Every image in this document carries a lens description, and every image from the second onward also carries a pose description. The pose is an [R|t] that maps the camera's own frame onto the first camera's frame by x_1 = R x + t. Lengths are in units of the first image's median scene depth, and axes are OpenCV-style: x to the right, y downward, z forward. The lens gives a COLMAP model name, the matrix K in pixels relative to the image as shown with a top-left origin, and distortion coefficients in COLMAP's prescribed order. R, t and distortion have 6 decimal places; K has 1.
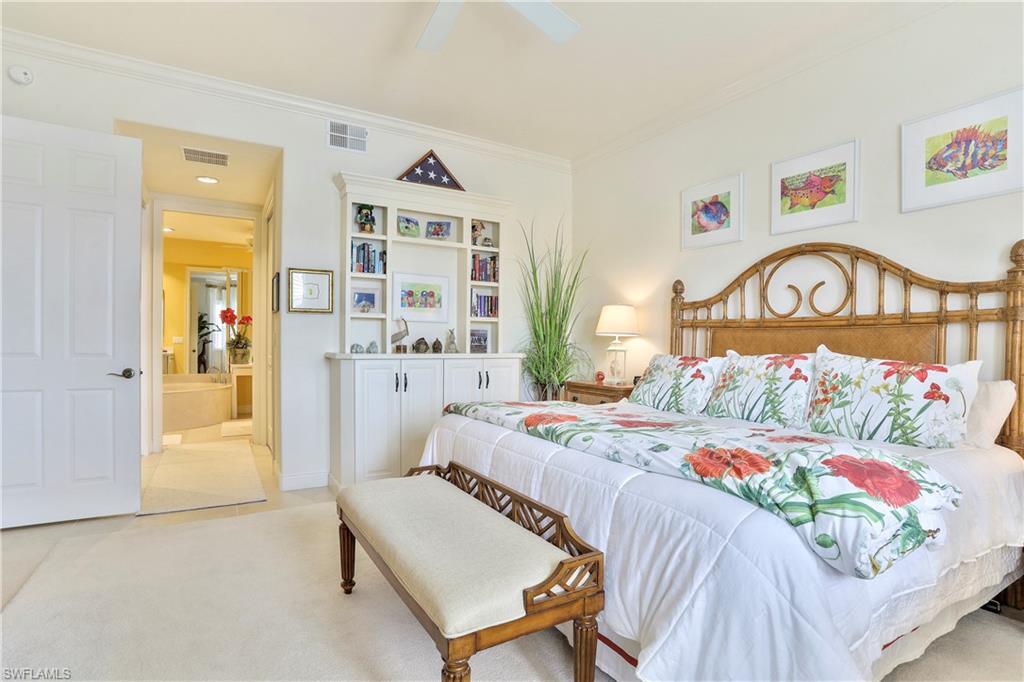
lens RADIAL K [[495.6, 0, 511.3], [0, 495.6, 349.9], [0, 0, 1]] dist [-0.055987, 0.019328]
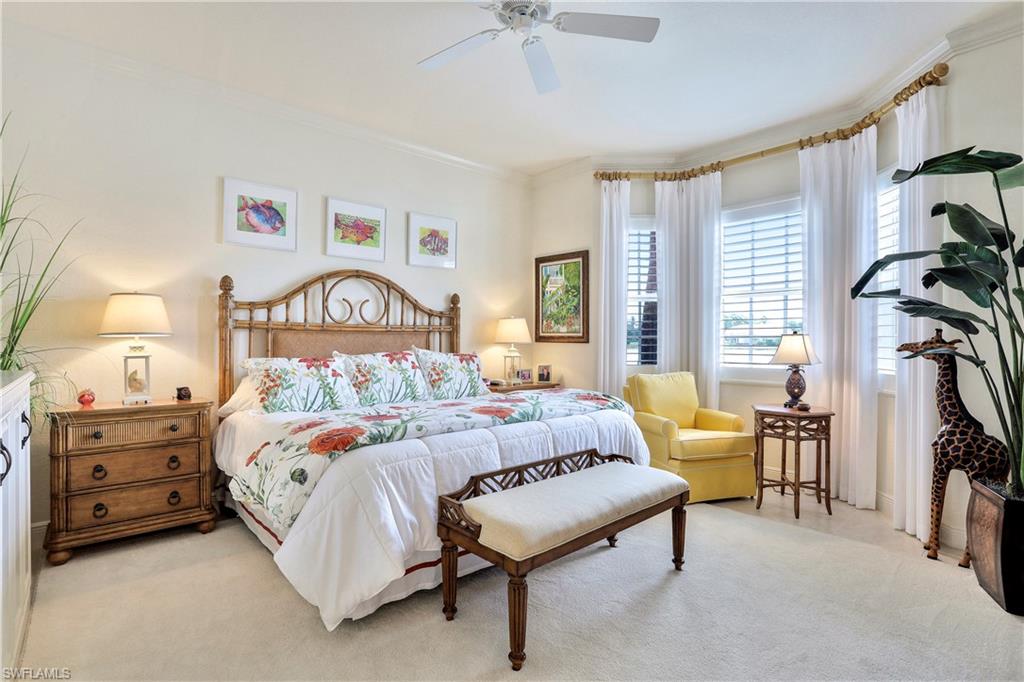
lens RADIAL K [[495.6, 0, 508.1], [0, 495.6, 336.9], [0, 0, 1]] dist [-0.055987, 0.019328]
pose [[-0.162657, -0.006341, 0.986662, -0.769426], [0.009030, 0.999928, 0.007915, -0.037568], [-0.986641, 0.010197, -0.162588, 0.771219]]
